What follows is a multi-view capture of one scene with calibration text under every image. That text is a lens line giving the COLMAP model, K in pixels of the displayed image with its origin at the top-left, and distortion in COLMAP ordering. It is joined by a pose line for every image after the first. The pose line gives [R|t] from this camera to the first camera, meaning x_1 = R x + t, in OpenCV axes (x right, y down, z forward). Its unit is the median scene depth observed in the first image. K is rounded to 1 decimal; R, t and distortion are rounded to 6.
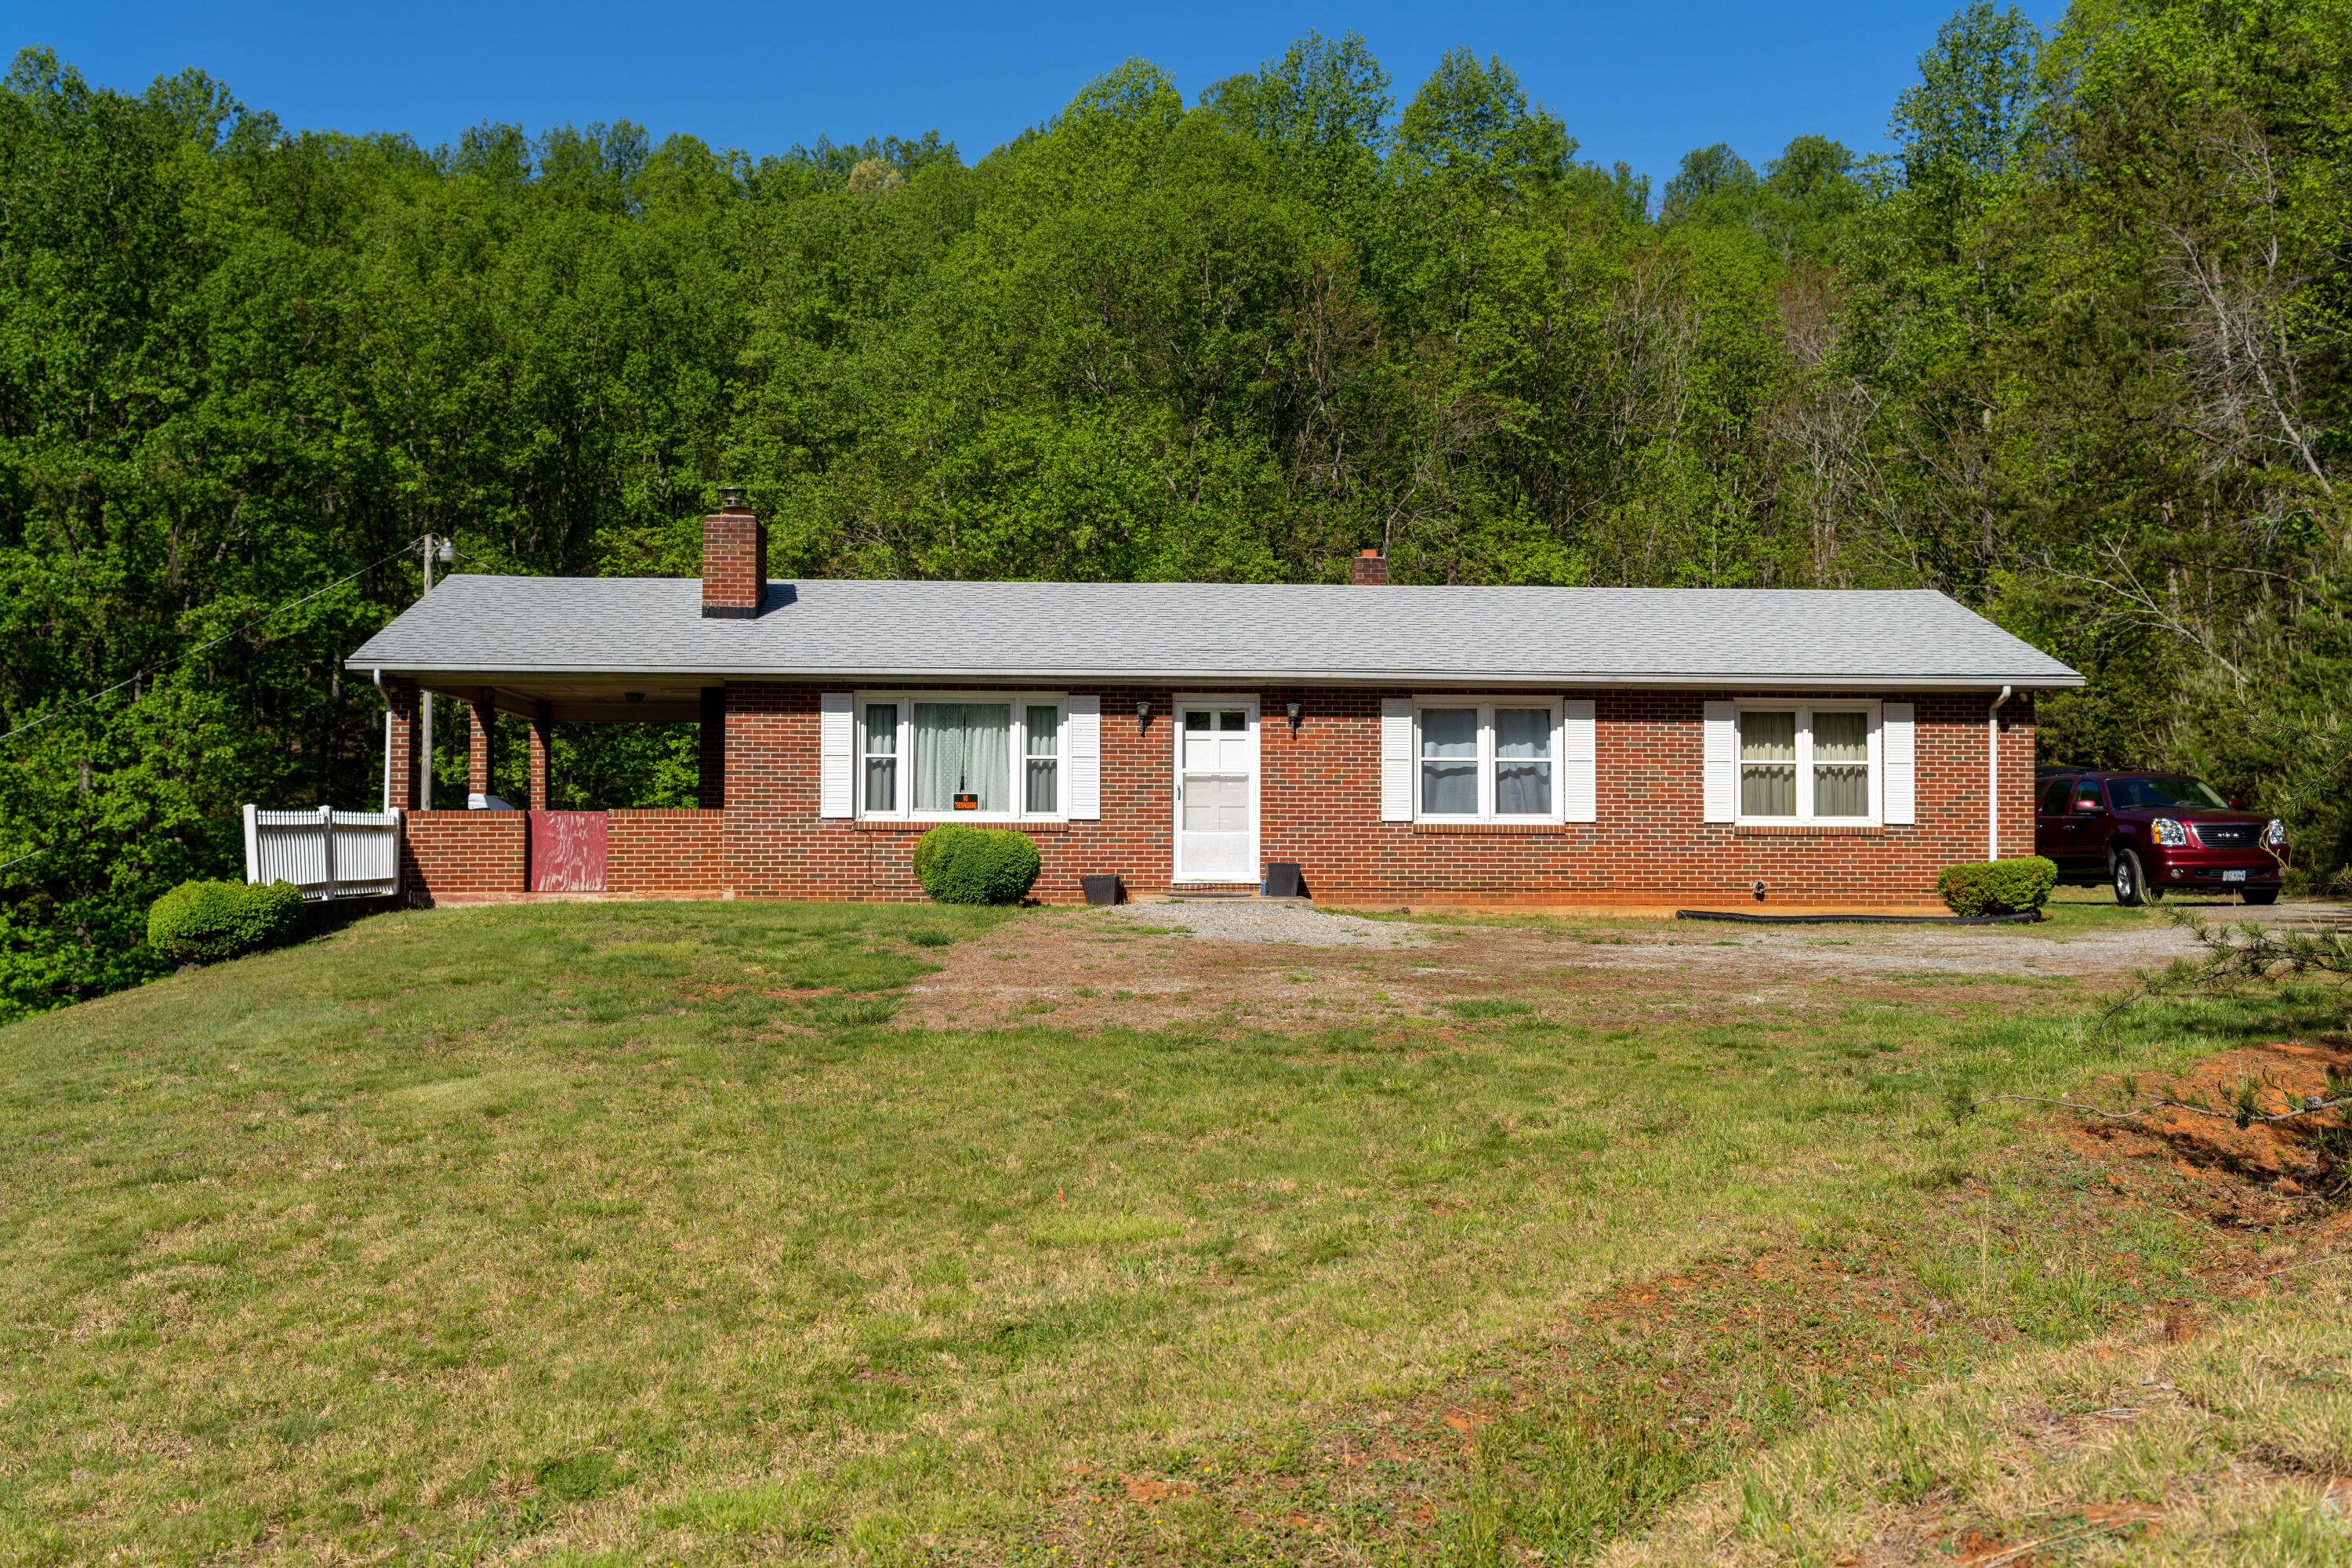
lens RADIAL K [[2371.1, 0, 1177.7], [0, 2371.1, 748.4], [0, 0, 1]] dist [0.002768, 0.008597]
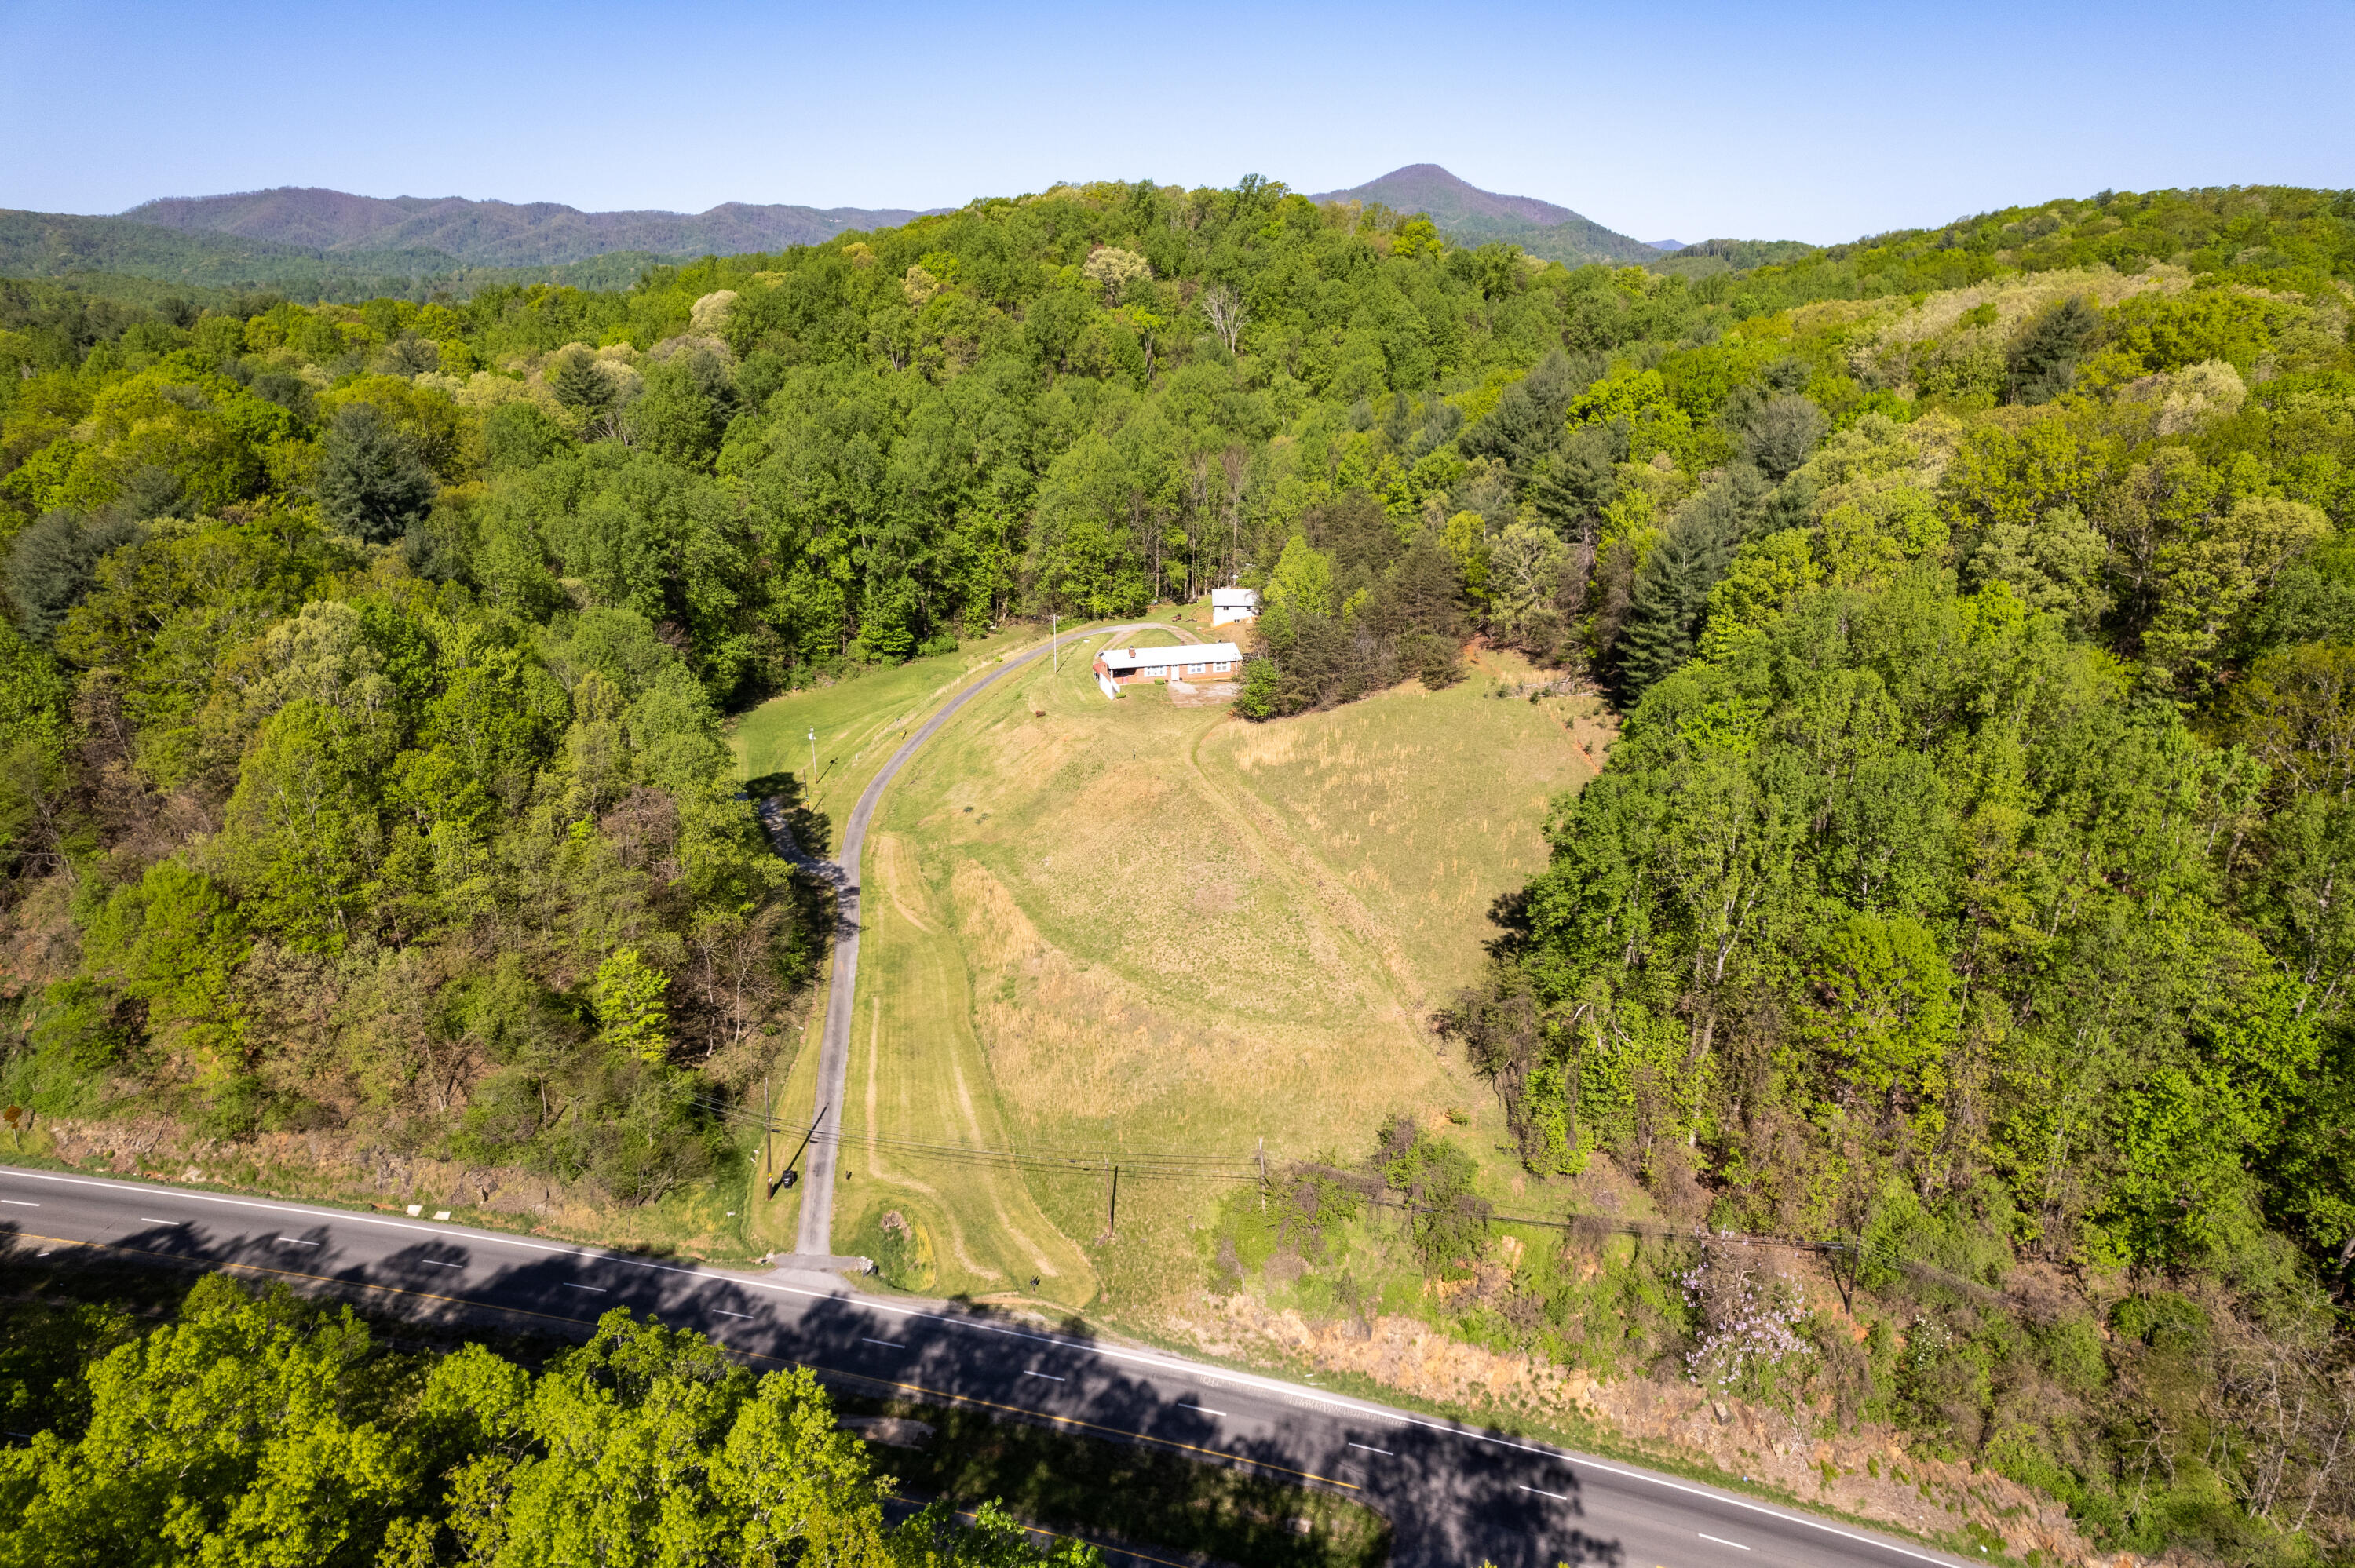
lens RADIAL K [[1510.7, 0, 1184.3], [0, 1510.7, 798.5], [0, 0, 1]] dist [-0.038080, 0.001503]
pose [[0.978008, -0.070450, 0.196307, -1.387828], [-0.005015, 0.933008, 0.359821, -1.998020], [-0.208506, -0.352893, 0.912136, -5.837641]]
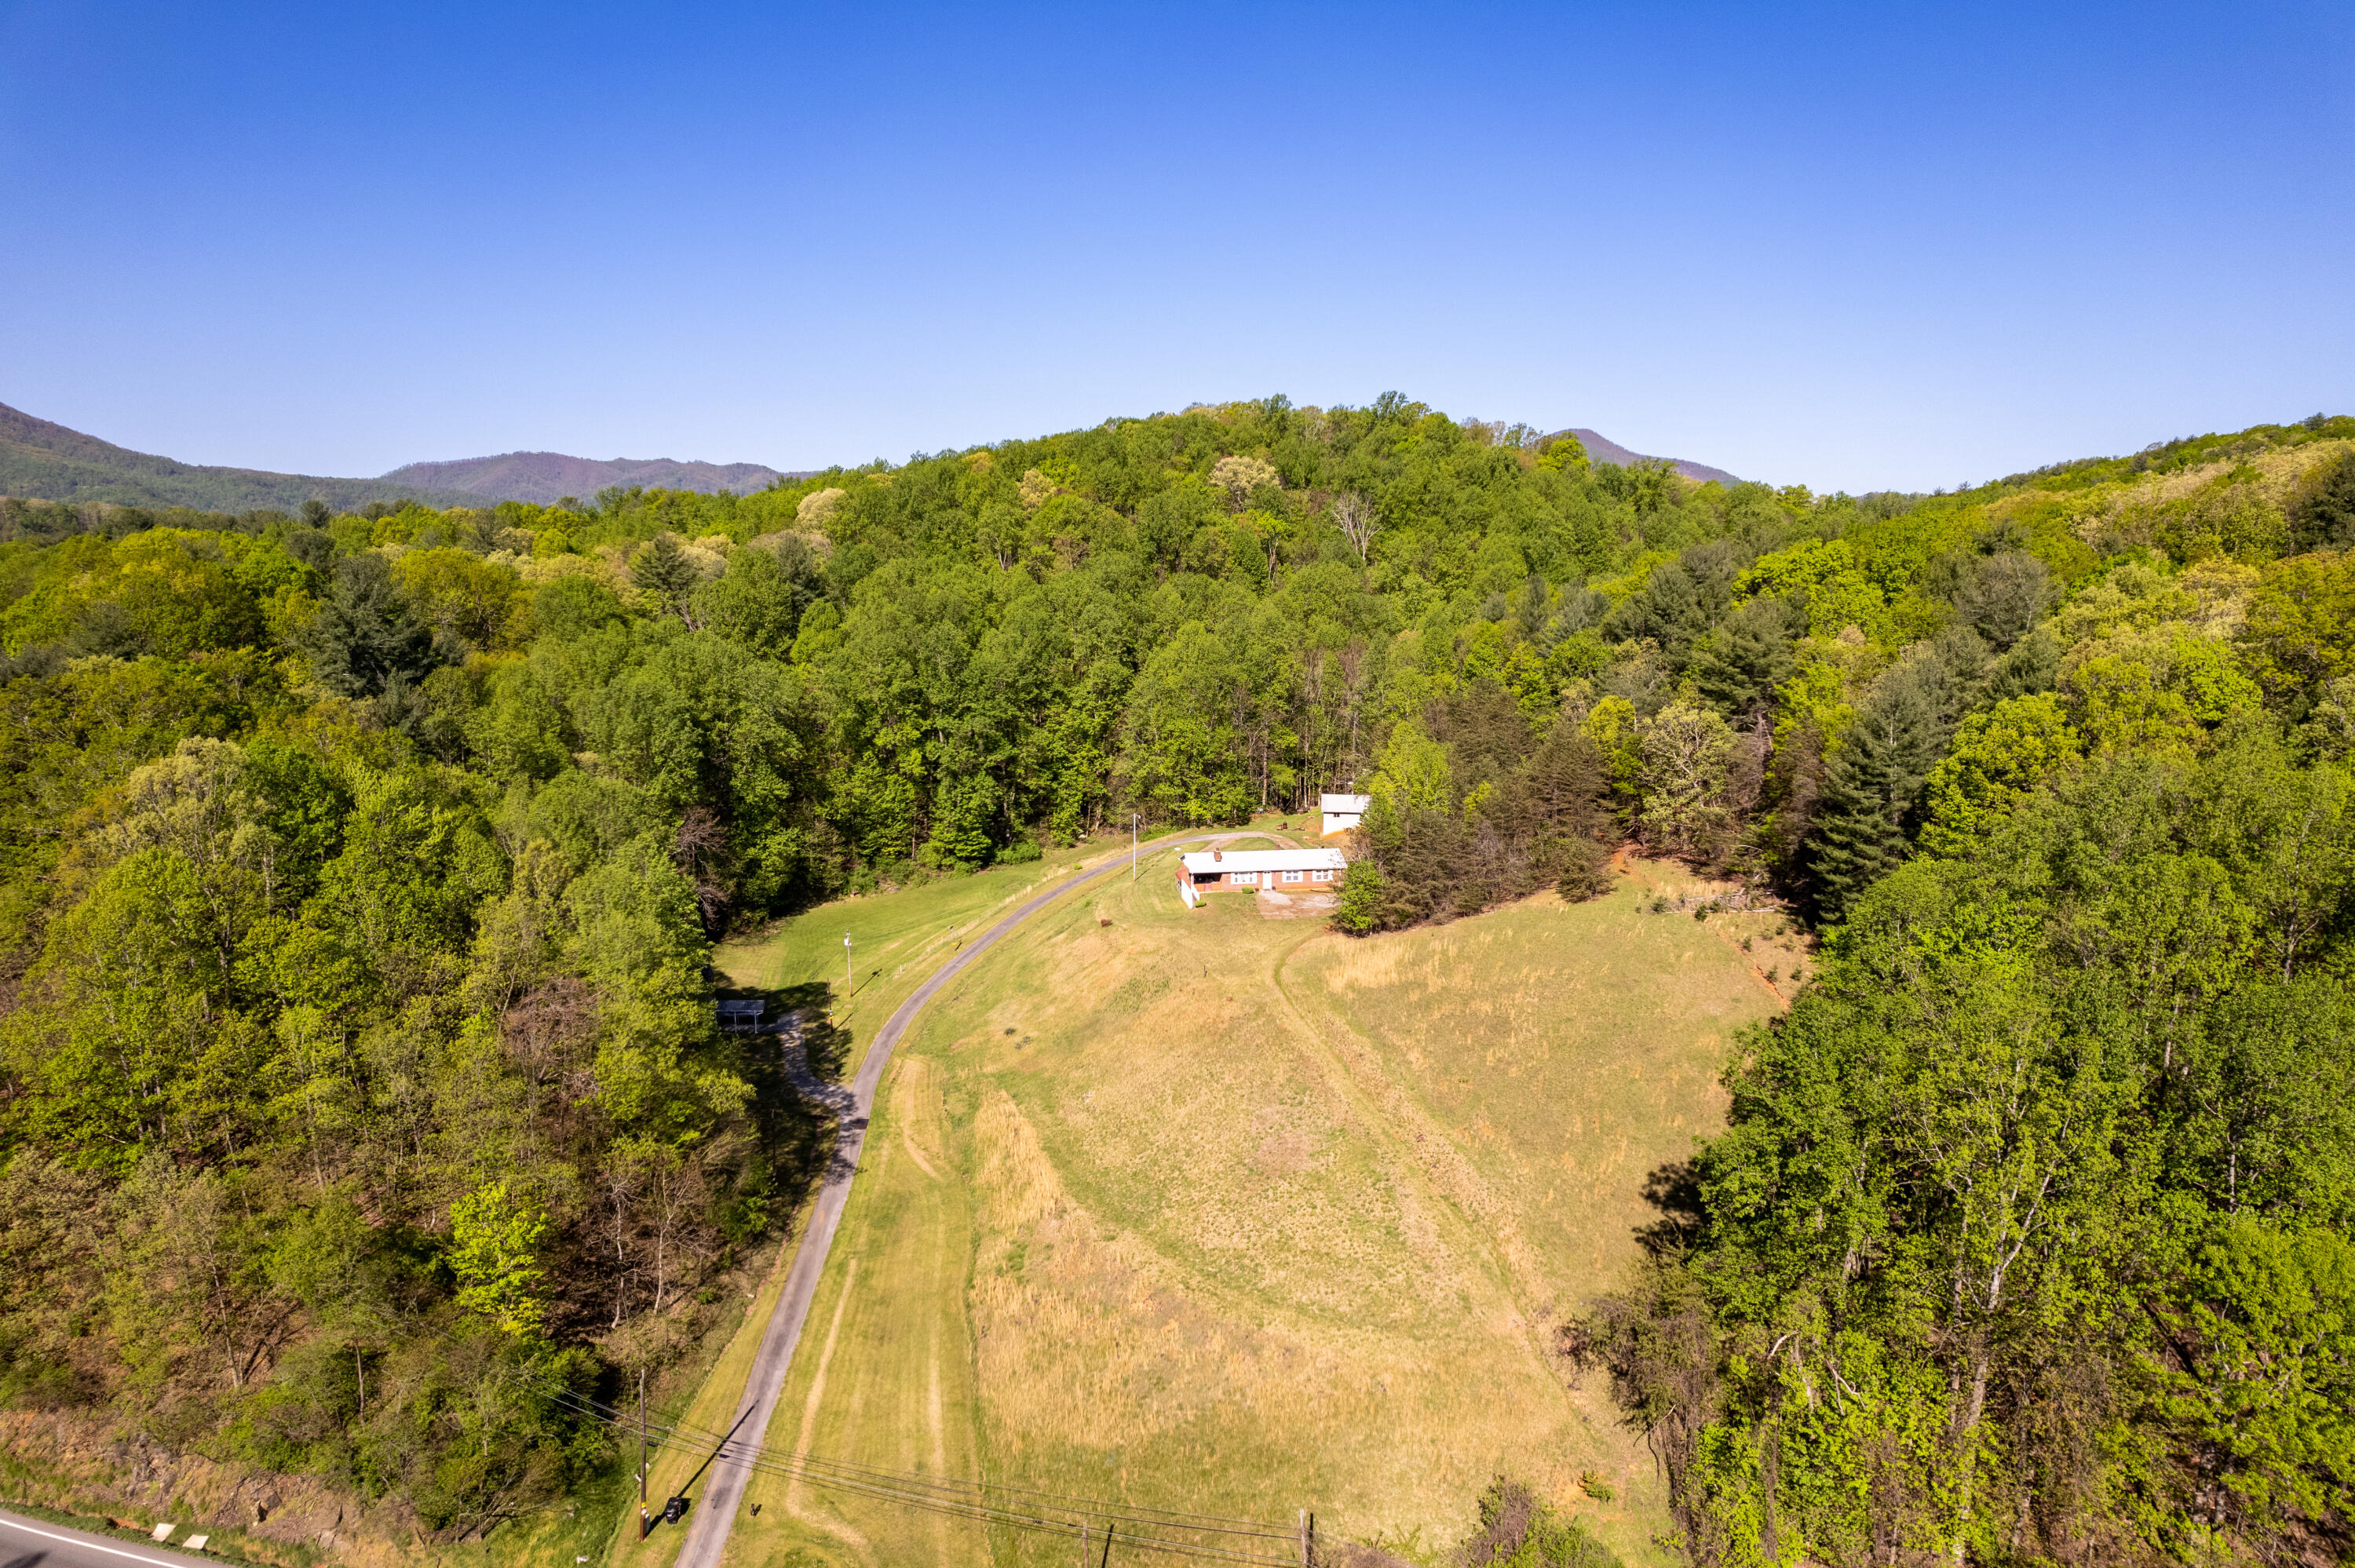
lens RADIAL K [[1509.9, 0, 1182.7], [0, 1509.9, 794.9], [0, 0, 1]] dist [-0.070261, 0.063494]
pose [[0.994423, -0.017714, 0.103963, -0.952047], [-0.003712, 0.979302, 0.202370, -1.551724], [-0.105396, -0.201627, 0.973775, -4.925175]]
